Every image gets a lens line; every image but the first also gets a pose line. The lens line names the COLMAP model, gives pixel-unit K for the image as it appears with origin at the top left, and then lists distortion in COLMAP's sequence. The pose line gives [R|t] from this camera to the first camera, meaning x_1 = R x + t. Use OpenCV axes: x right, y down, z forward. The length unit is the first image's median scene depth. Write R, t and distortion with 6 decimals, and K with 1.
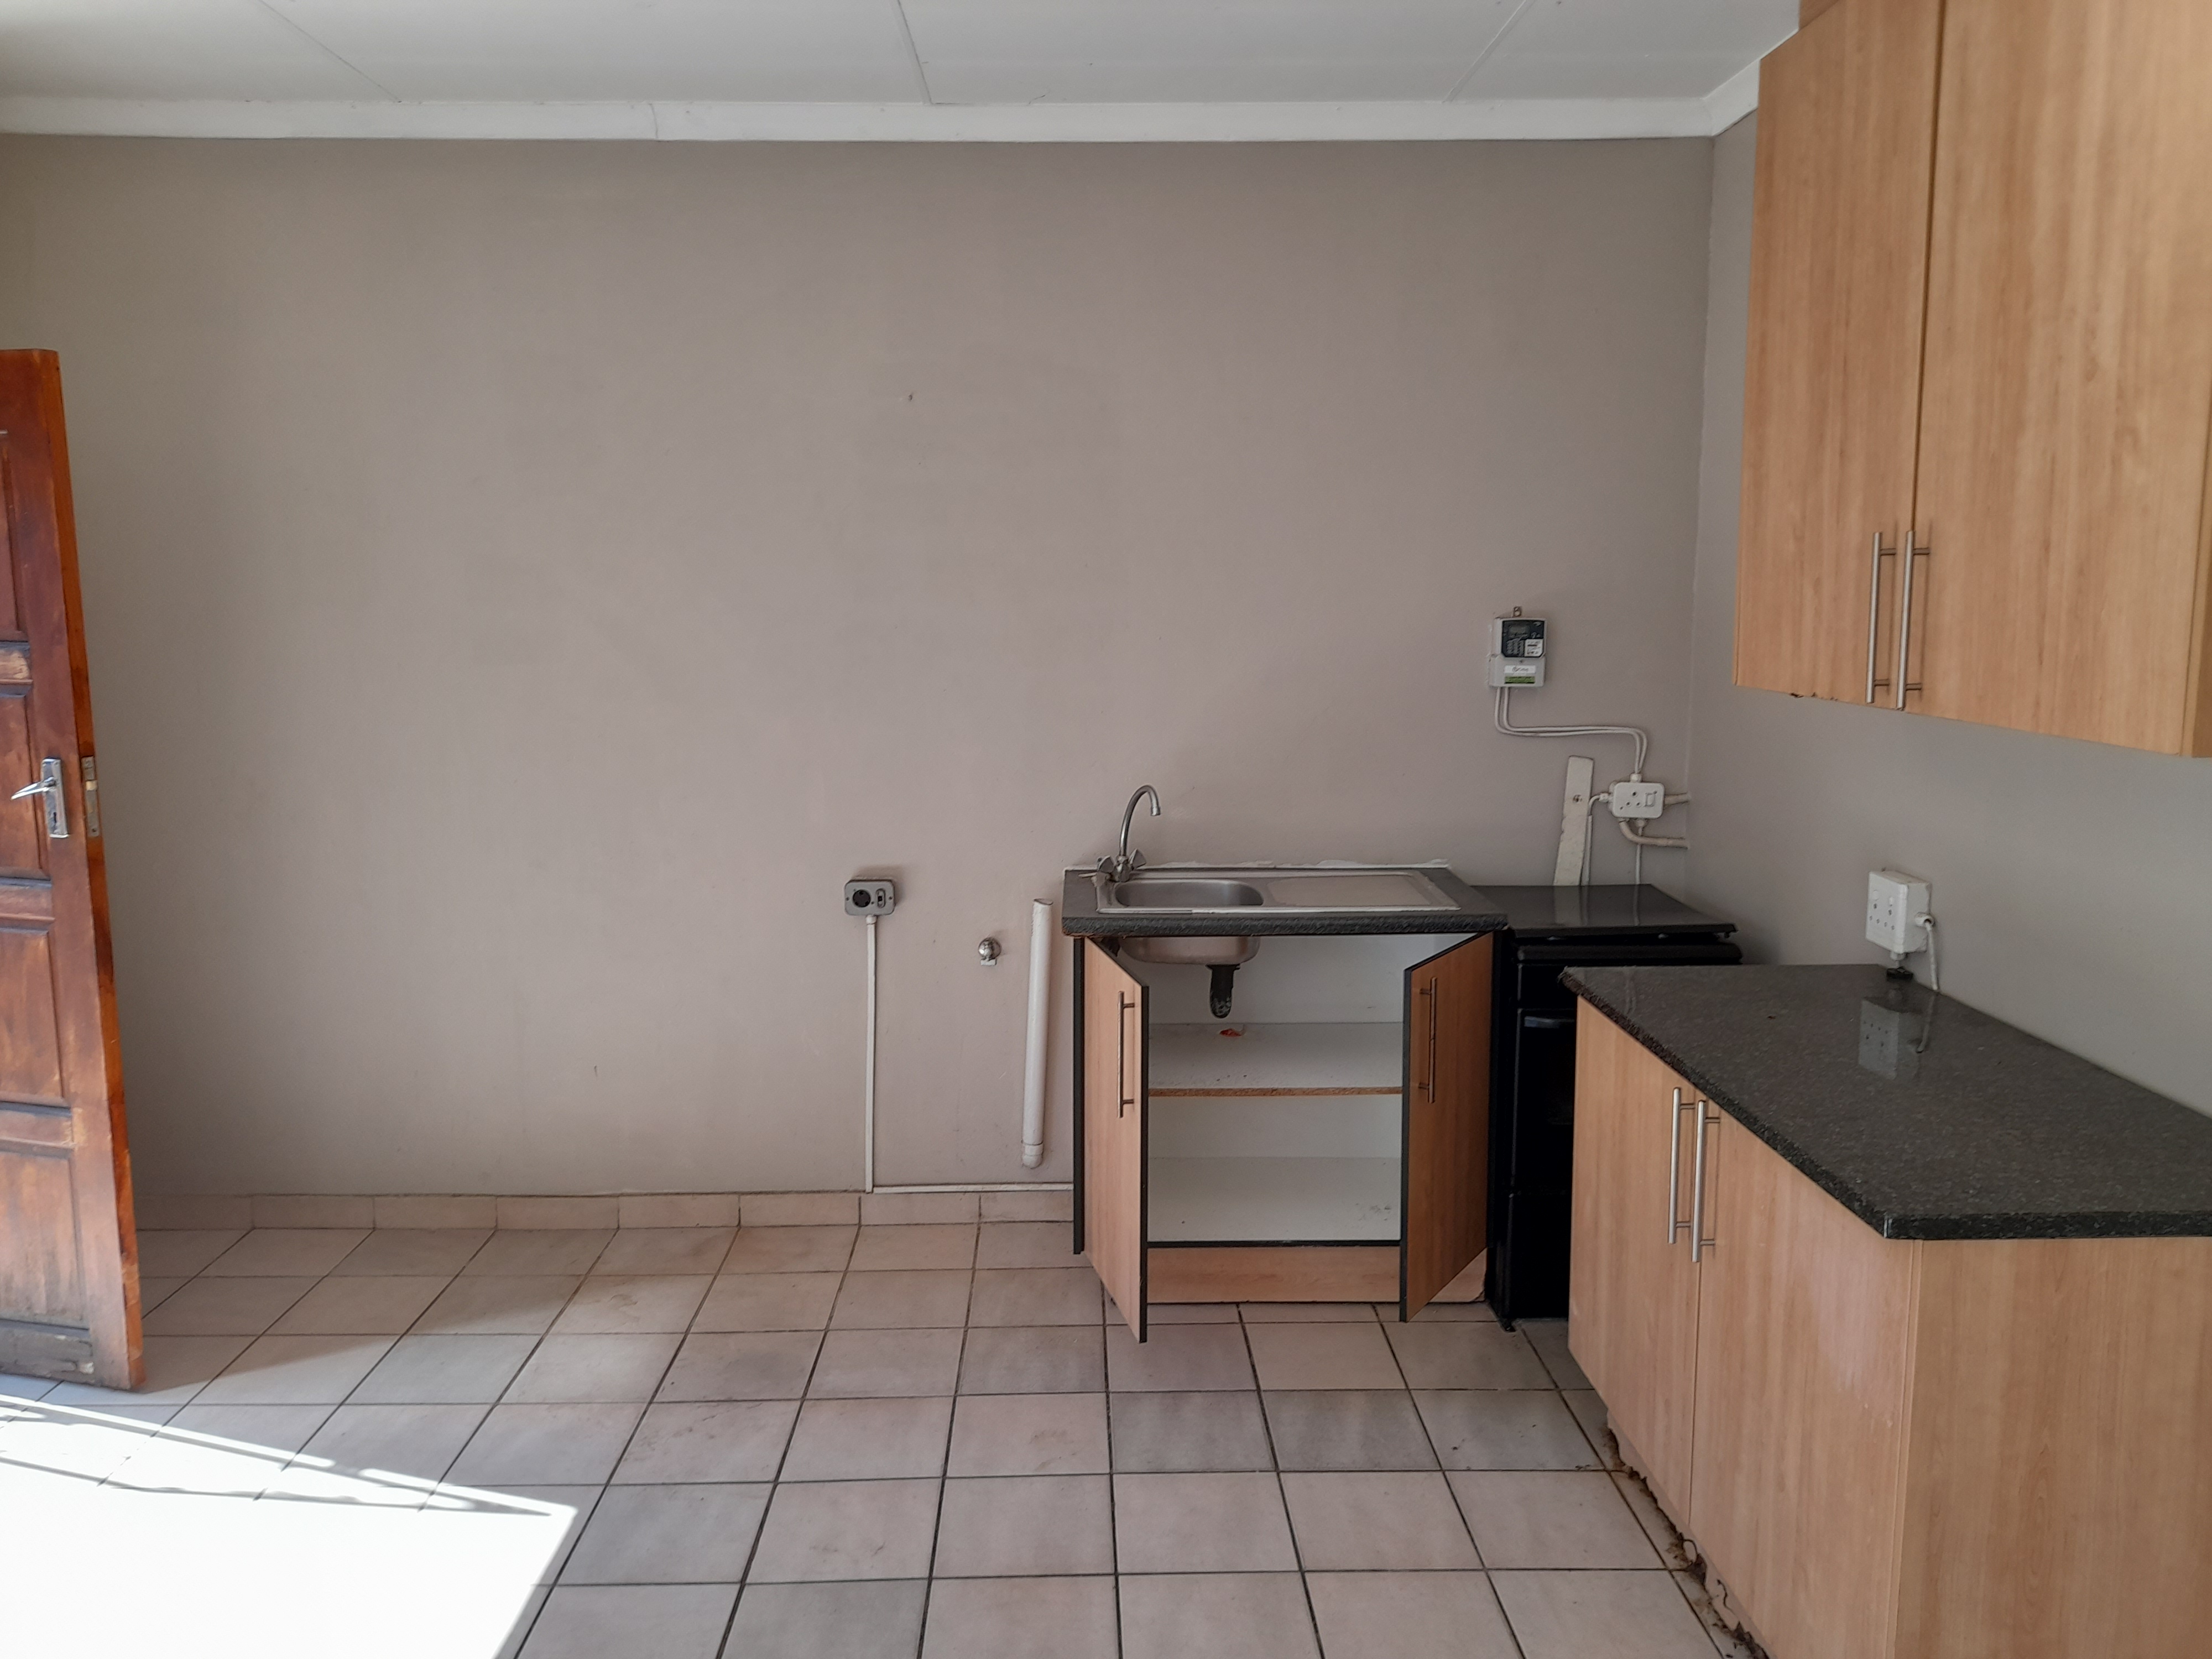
lens RADIAL K [[1624.1, 0, 1102.1], [0, 1624.1, 825.9], [0, 0, 1]] dist [0.023191, -0.021119]
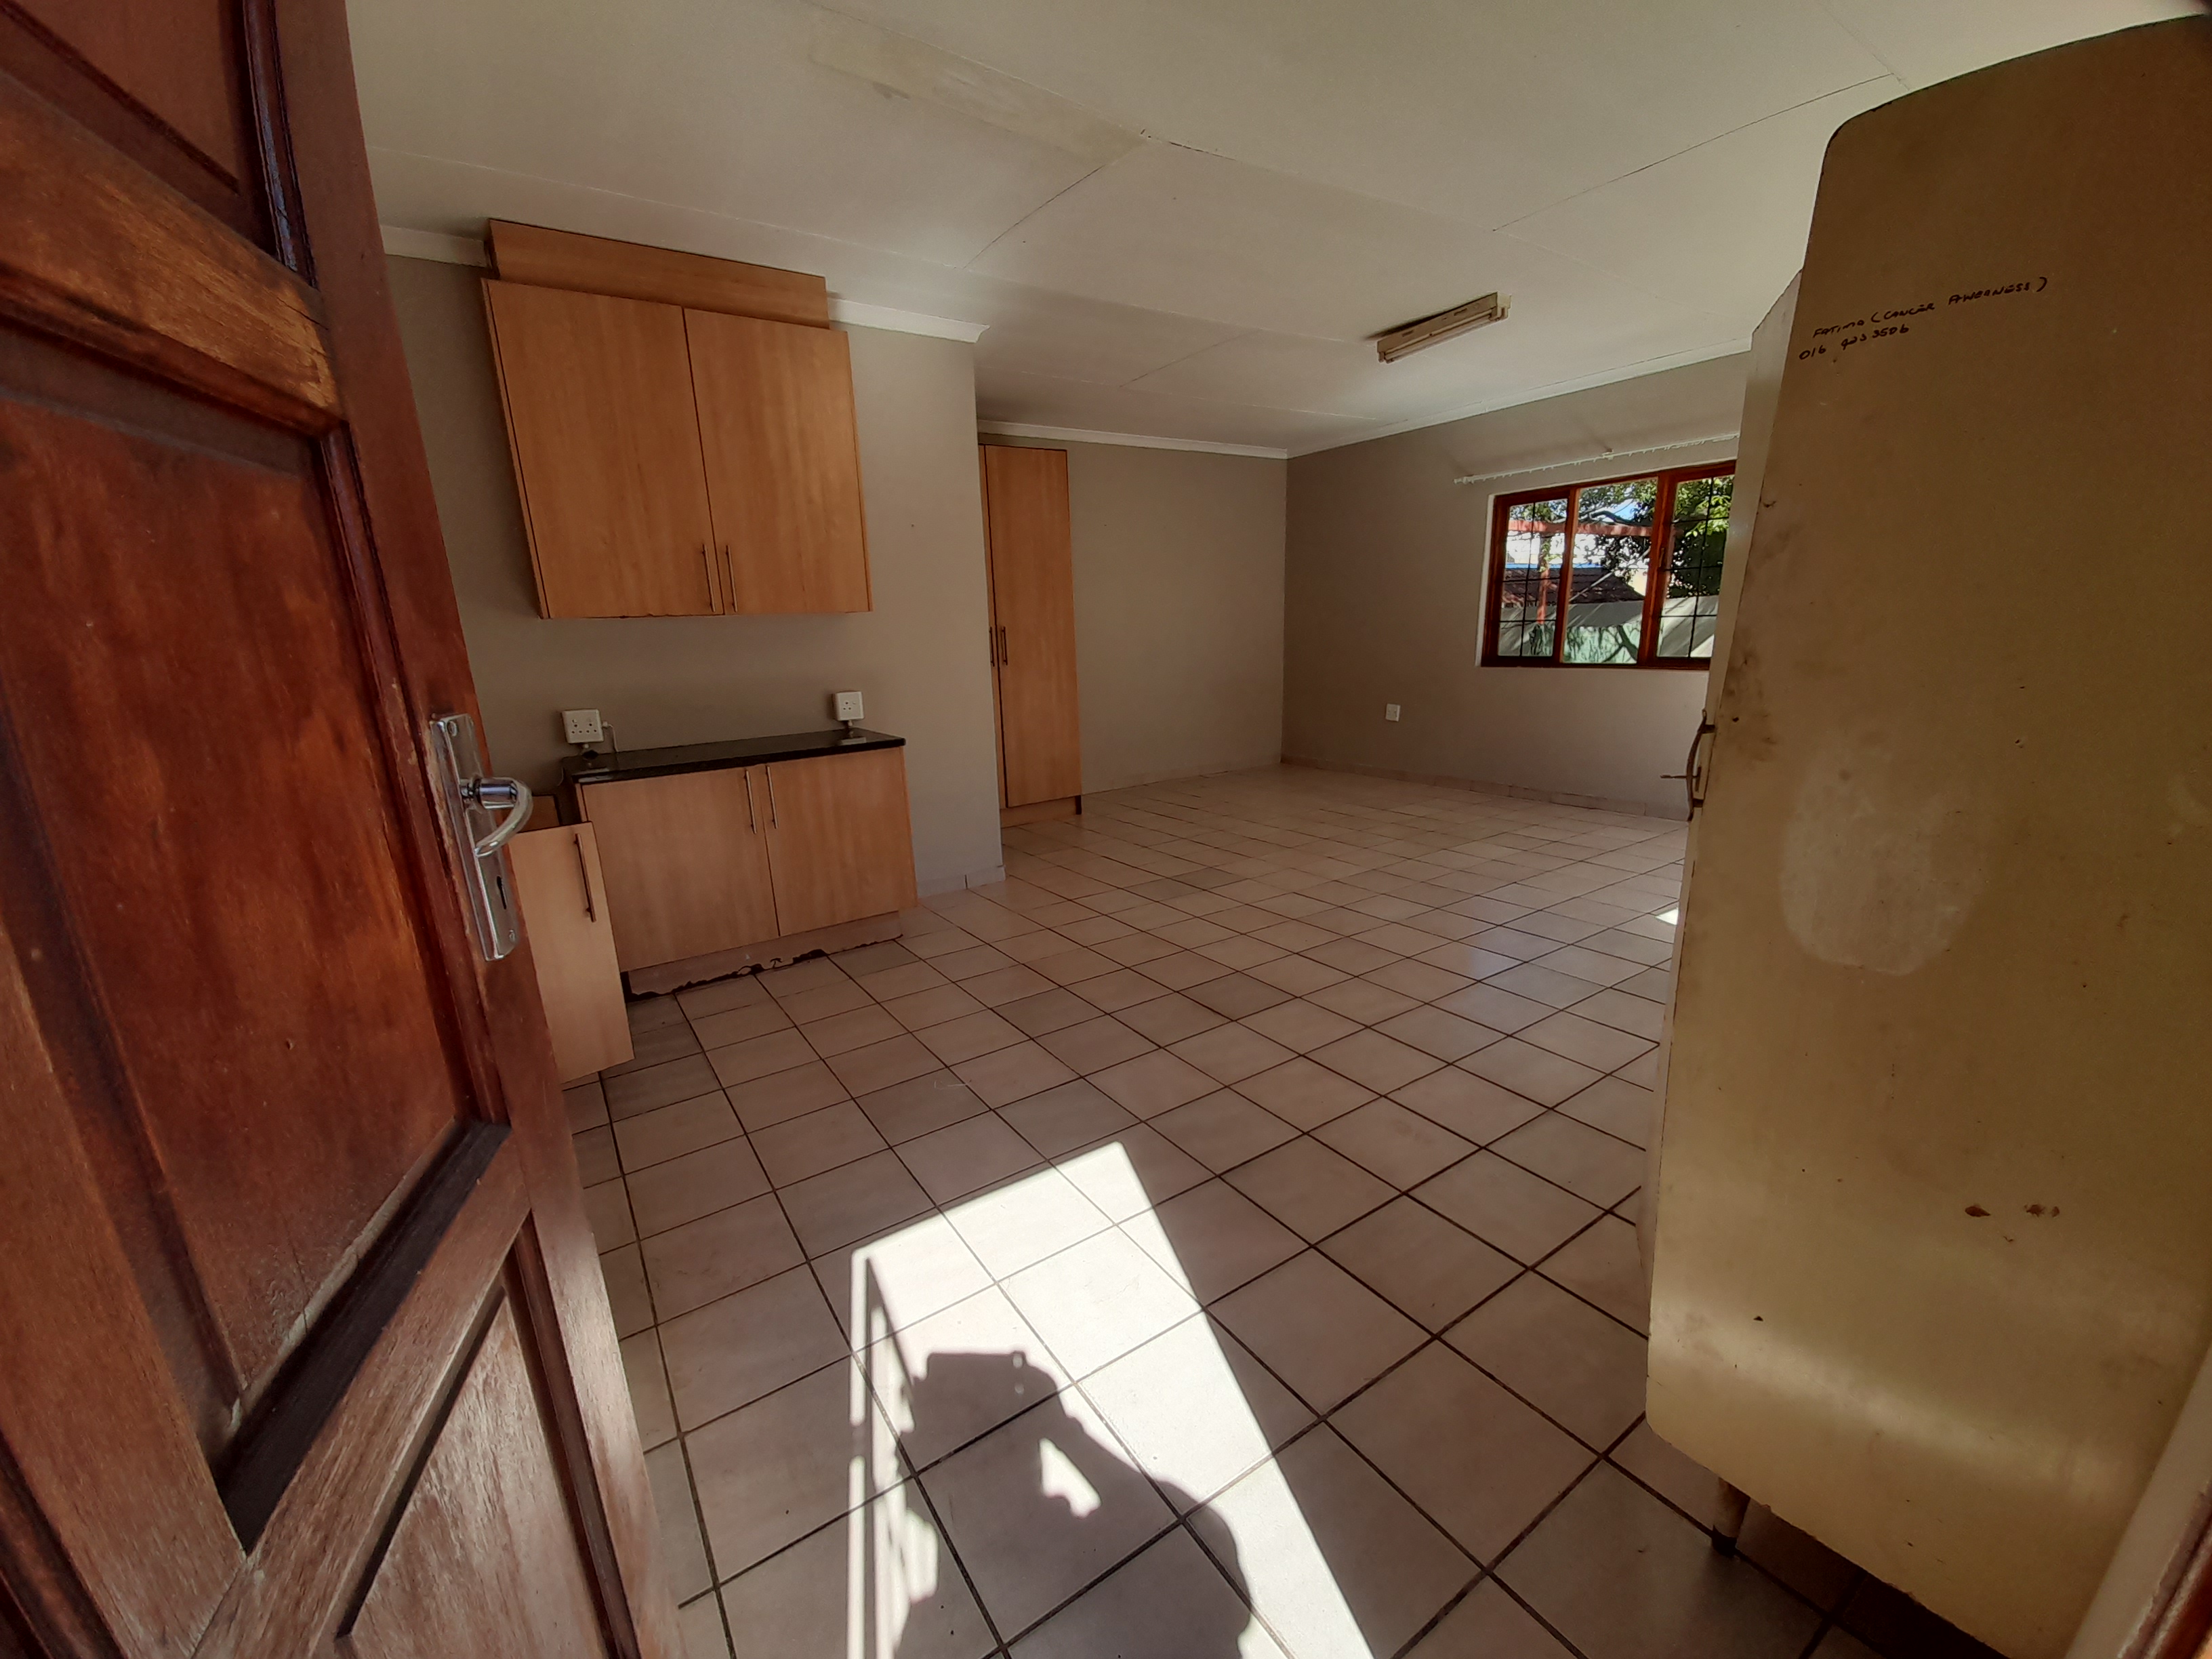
lens RADIAL K [[884.6, 0, 1102.0], [0, 884.6, 842.9], [0, 0, 1]] dist [-0.000520, 0.000017]
pose [[-0.539377, -0.181591, 0.822251, -0.894423], [0.149824, 0.940195, 0.305919, -0.053715], [-0.828629, 0.288199, -0.479913, 1.040265]]
